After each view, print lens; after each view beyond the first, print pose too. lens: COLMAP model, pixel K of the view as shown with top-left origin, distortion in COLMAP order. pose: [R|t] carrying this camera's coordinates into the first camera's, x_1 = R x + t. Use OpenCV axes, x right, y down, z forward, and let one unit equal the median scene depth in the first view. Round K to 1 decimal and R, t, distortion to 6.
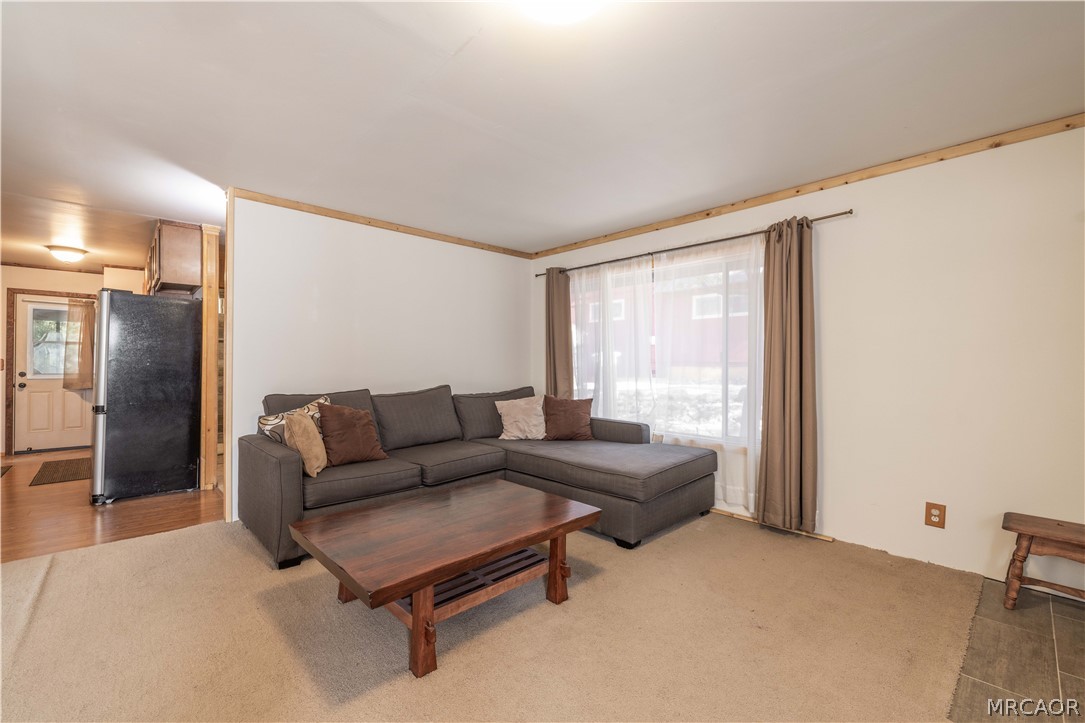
lens RADIAL K [[461.2, 0, 543.7], [0, 461.2, 361.0], [0, 0, 1]] dist [0.004246, -0.000653]
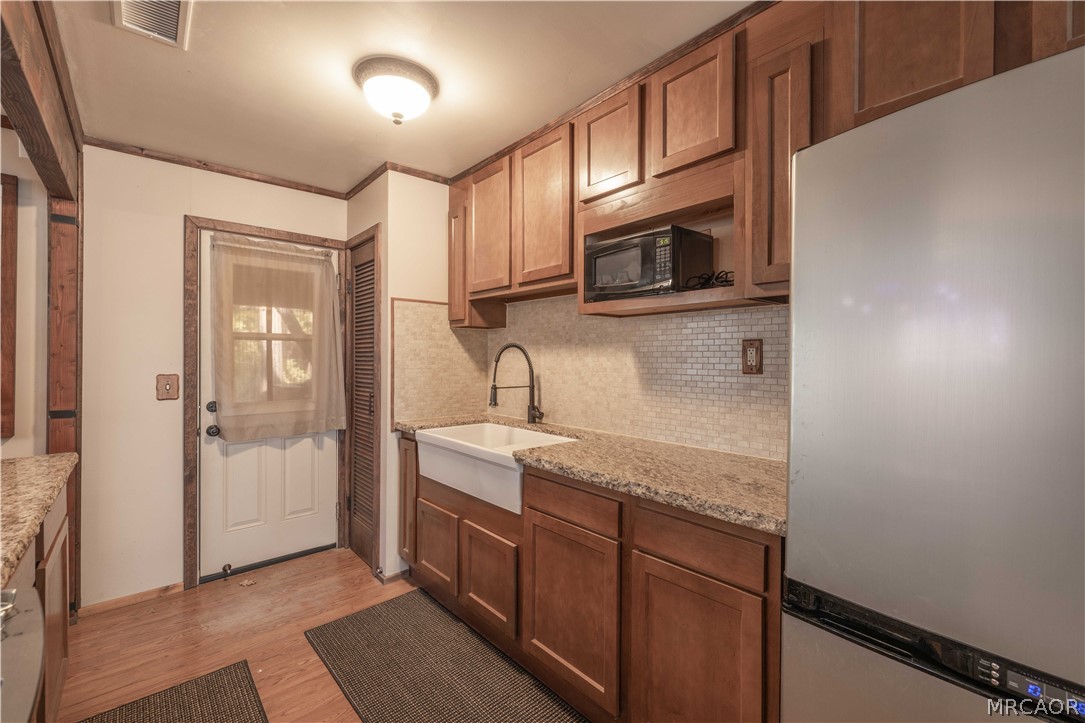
lens RADIAL K [[461.2, 0, 541.7], [0, 461.2, 360.0], [0, 0, 1]] dist [0.004246, -0.000653]
pose [[0.998862, -0.002253, -0.047633, -1.023870], [0.002676, 0.999958, 0.008819, -0.027277], [0.047611, -0.008937, 0.998826, 0.735829]]
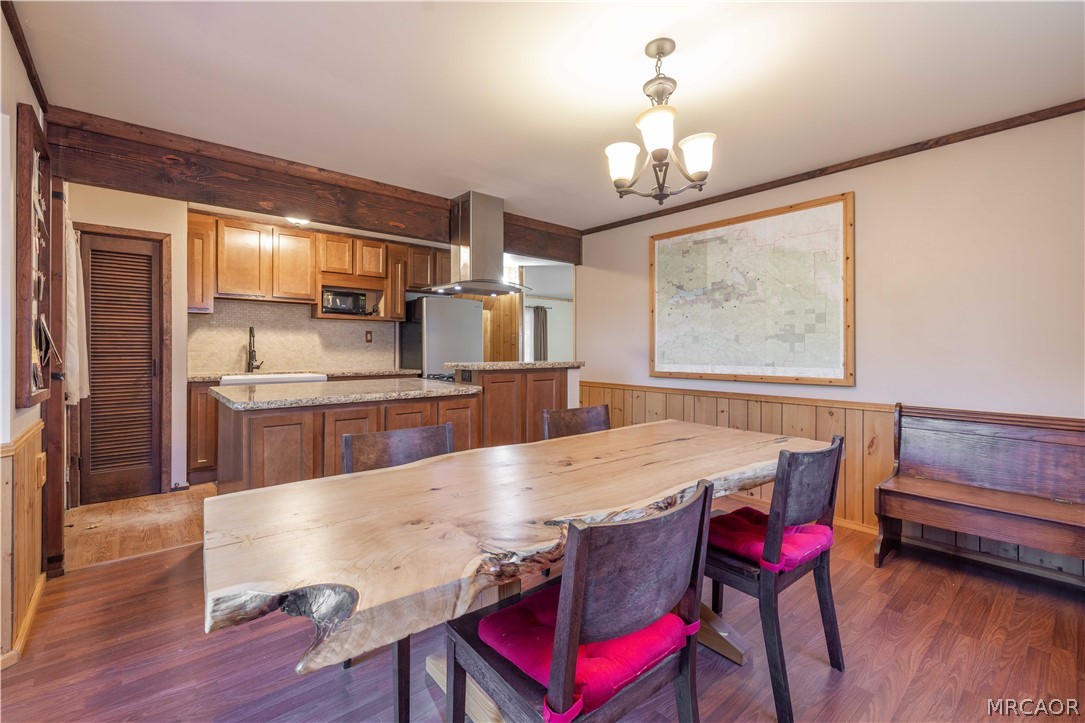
lens RADIAL K [[461.2, 0, 542.1], [0, 461.2, 350.4], [0, 0, 1]] dist [0.004246, -0.000653]
pose [[0.059889, -0.016268, 0.998072, -2.311428], [-0.011970, 0.999784, 0.017014, -0.013418], [-0.998133, -0.012966, 0.059681, 0.579946]]
